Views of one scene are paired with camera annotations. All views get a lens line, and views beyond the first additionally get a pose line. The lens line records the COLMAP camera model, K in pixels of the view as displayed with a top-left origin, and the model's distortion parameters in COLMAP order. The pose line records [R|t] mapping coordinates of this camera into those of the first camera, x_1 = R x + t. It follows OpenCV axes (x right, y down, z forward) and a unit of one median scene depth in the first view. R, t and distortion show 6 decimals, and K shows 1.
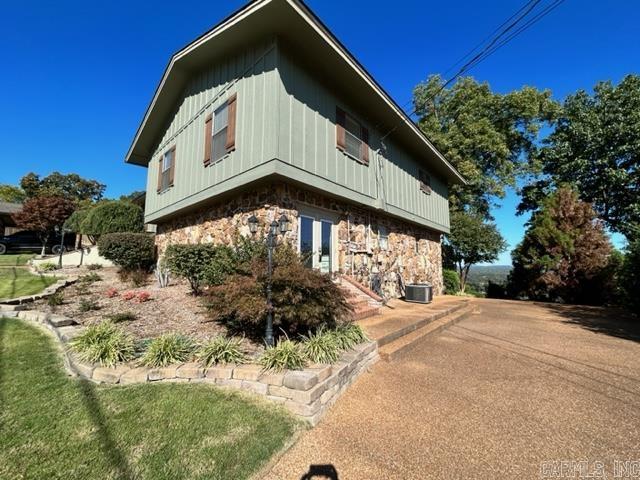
lens RADIAL K [[255.4, 0, 319.9], [0, 255.4, 238.2], [0, 0, 1]] dist [0.000132, 0.000451]
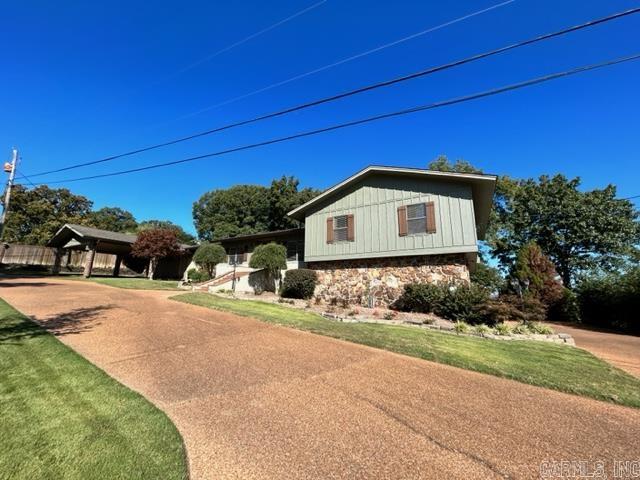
lens RADIAL K [[255.4, 0, 319.9], [0, 255.4, 238.2], [0, 0, 1]] dist [0.000132, 0.000451]
pose [[0.980830, 0.058859, 0.185764, -0.579424], [-0.040362, 0.993982, -0.101832, -0.031694], [-0.190639, 0.092382, 0.977304, -0.254554]]
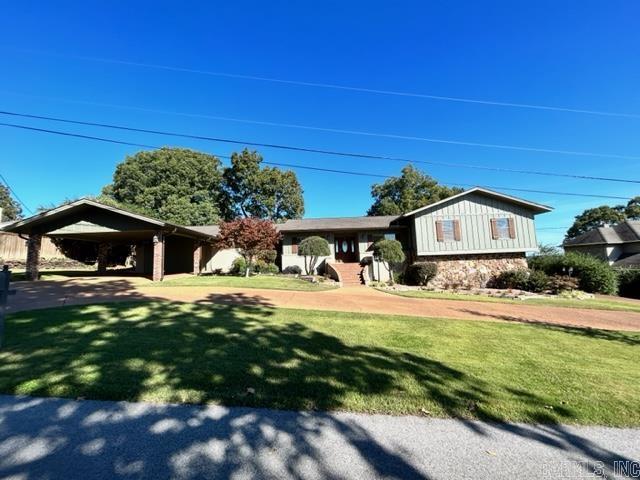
lens RADIAL K [[255.4, 0, 319.9], [0, 255.4, 238.2], [0, 0, 1]] dist [0.000132, 0.000451]
pose [[0.745562, 0.048139, 0.664695, -1.528669], [-0.043208, 0.998781, -0.023870, -0.070103], [-0.665034, -0.010924, 0.746734, 0.111419]]
